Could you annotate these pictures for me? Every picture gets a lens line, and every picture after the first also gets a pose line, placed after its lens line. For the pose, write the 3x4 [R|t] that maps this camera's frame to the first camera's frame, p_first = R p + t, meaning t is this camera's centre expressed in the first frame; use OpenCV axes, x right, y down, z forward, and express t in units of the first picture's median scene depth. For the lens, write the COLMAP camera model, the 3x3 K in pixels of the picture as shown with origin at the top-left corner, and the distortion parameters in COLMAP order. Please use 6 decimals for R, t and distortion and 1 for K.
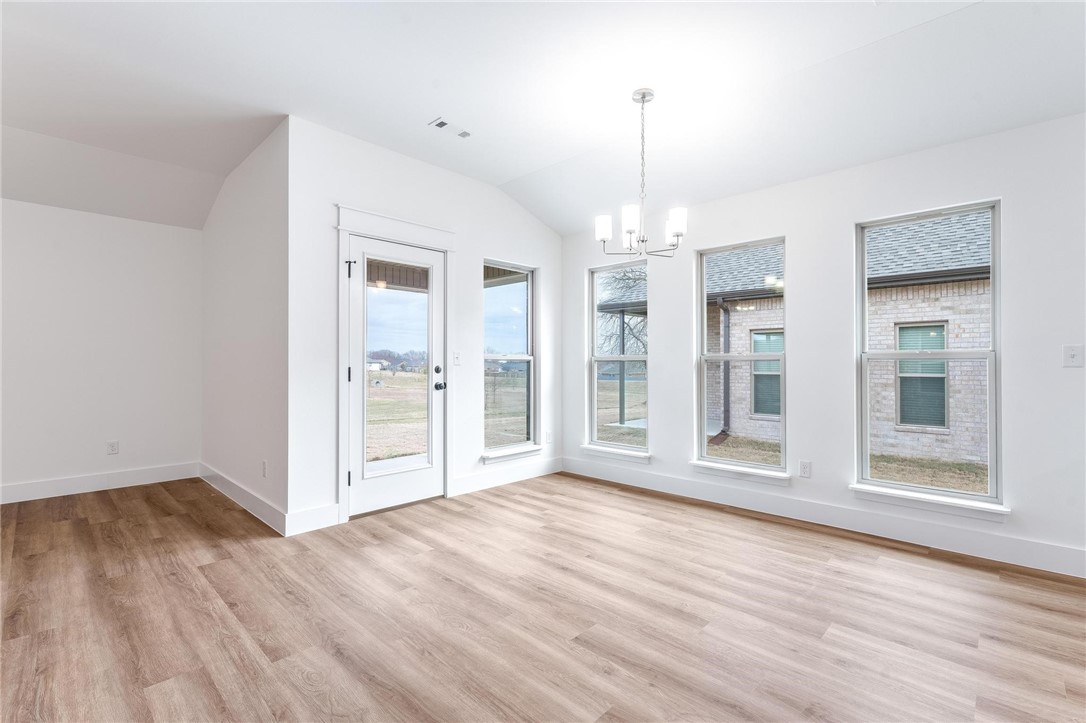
lens RADIAL K [[490.1, 0, 544.8], [0, 490.1, 355.7], [0, 0, 1]] dist [-0.001349, 0.001634]
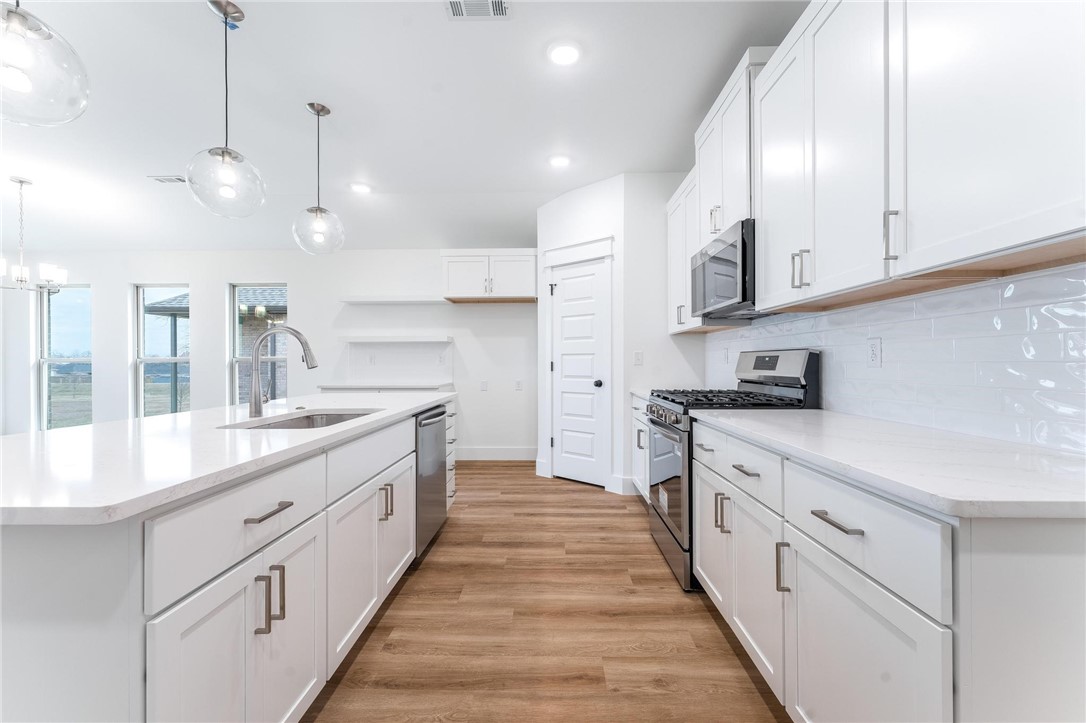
lens RADIAL K [[441.9, 0, 544.0], [0, 441.9, 362.1], [0, 0, 1]] dist [0.004034, -0.003015]
pose [[0.734685, -0.000712, 0.678408, 0.344938], [-0.006477, 0.999947, 0.008064, -0.010684], [-0.678378, -0.010318, 0.734641, -0.778569]]
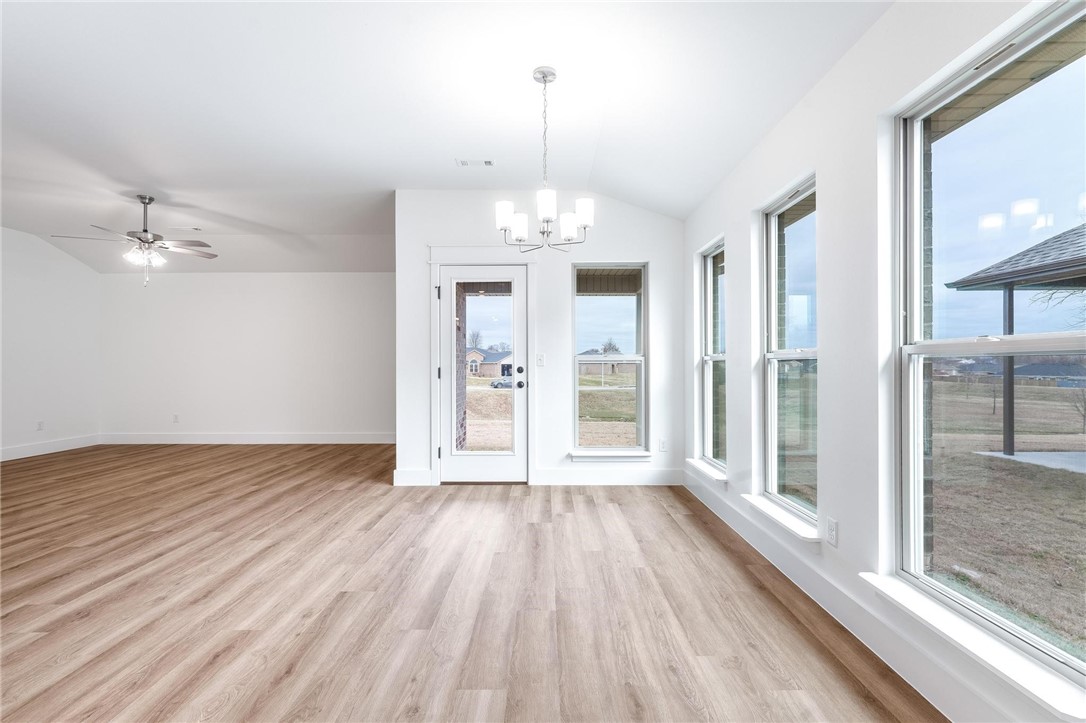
lens RADIAL K [[490.1, 0, 546.7], [0, 490.1, 359.5], [0, 0, 1]] dist [-0.001349, 0.001634]
pose [[0.696169, -0.005197, -0.717859, 0.682748], [0.010034, 0.999947, 0.002491, 0.002427], [0.717808, -0.008937, 0.696184, 0.277251]]
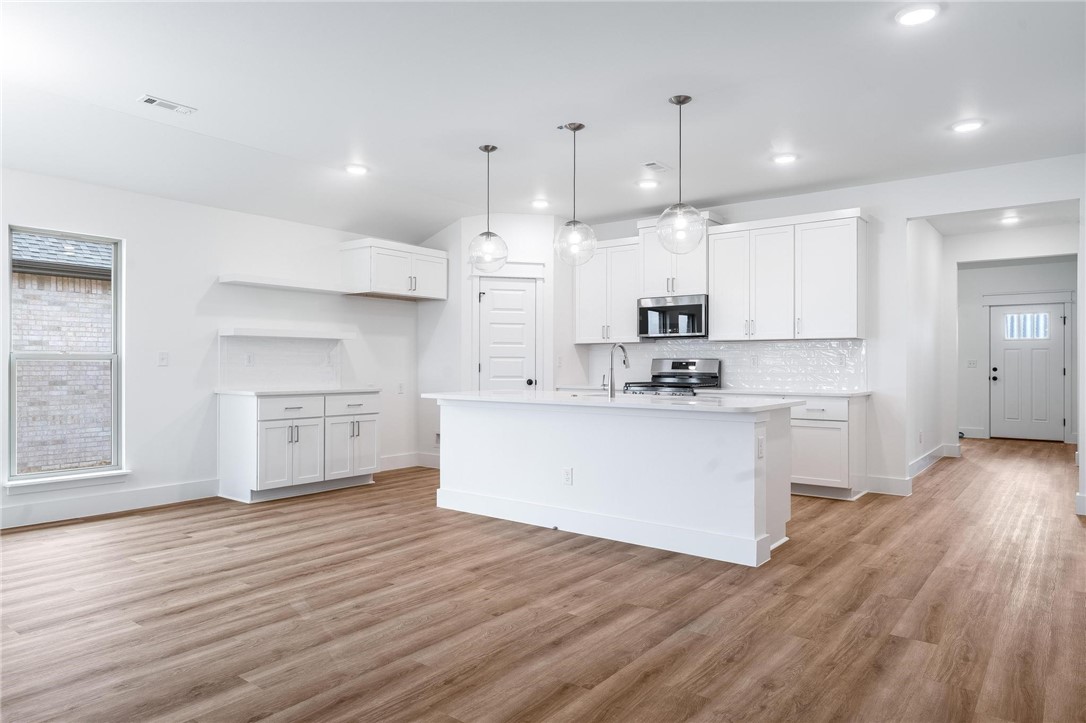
lens RADIAL K [[693.9, 0, 542.2], [0, 693.9, 360.7], [0, 0, 1]] dist [0.003099, -0.000351]
pose [[-0.102510, 0.008813, 0.994693, -0.786258], [-0.016285, 0.999812, -0.010537, 0.006047], [-0.994599, -0.017279, -0.102347, 0.043105]]
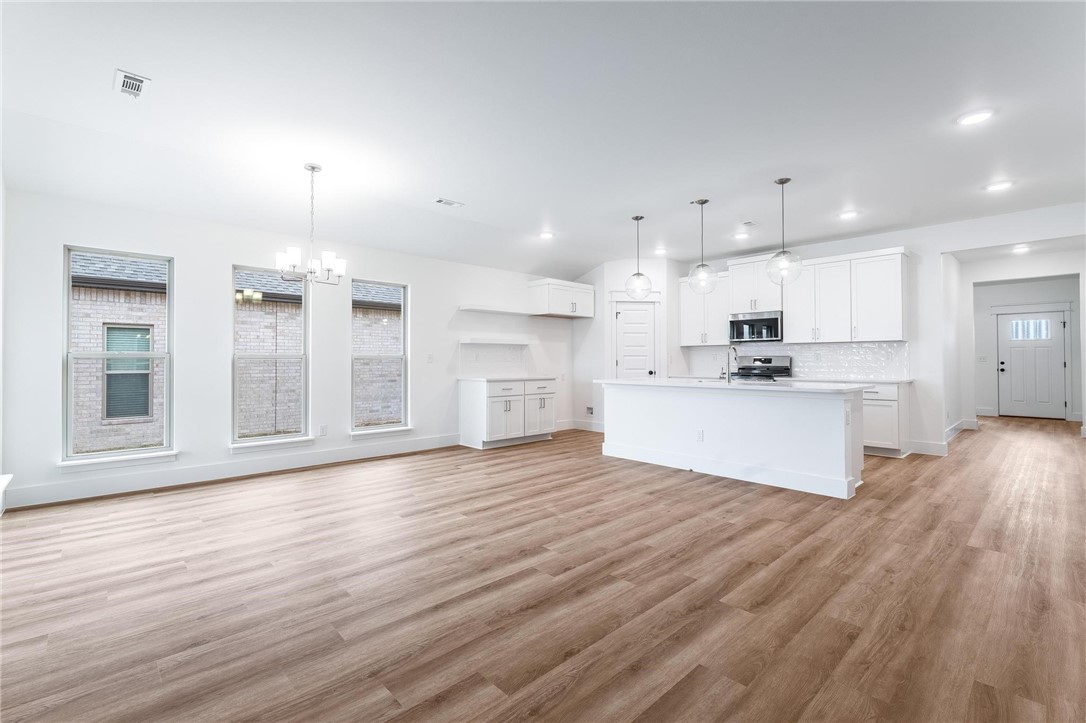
lens RADIAL K [[490.1, 0, 540.6], [0, 490.1, 353.2], [0, 0, 1]] dist [-0.001349, 0.001634]
pose [[0.053656, 0.018036, 0.998397, -0.888686], [-0.012893, 0.999766, -0.017367, 0.007169], [-0.998476, -0.011941, 0.053876, 0.220972]]
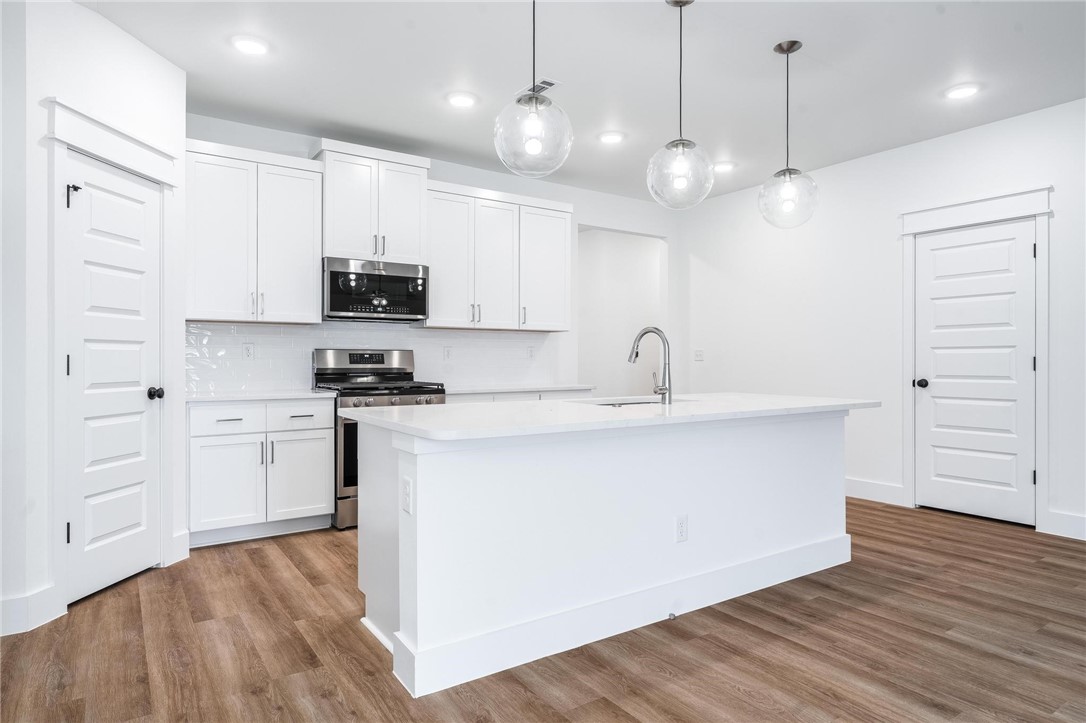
lens RADIAL K [[641.5, 0, 549.1], [0, 641.5, 361.2], [0, 0, 1]] dist [-0.001056, -0.001432]
pose [[-0.980987, 0.000148, 0.194073, 0.431649], [-0.001879, 0.999946, -0.010262, 0.010103], [-0.194064, -0.010431, -0.980933, 0.626348]]
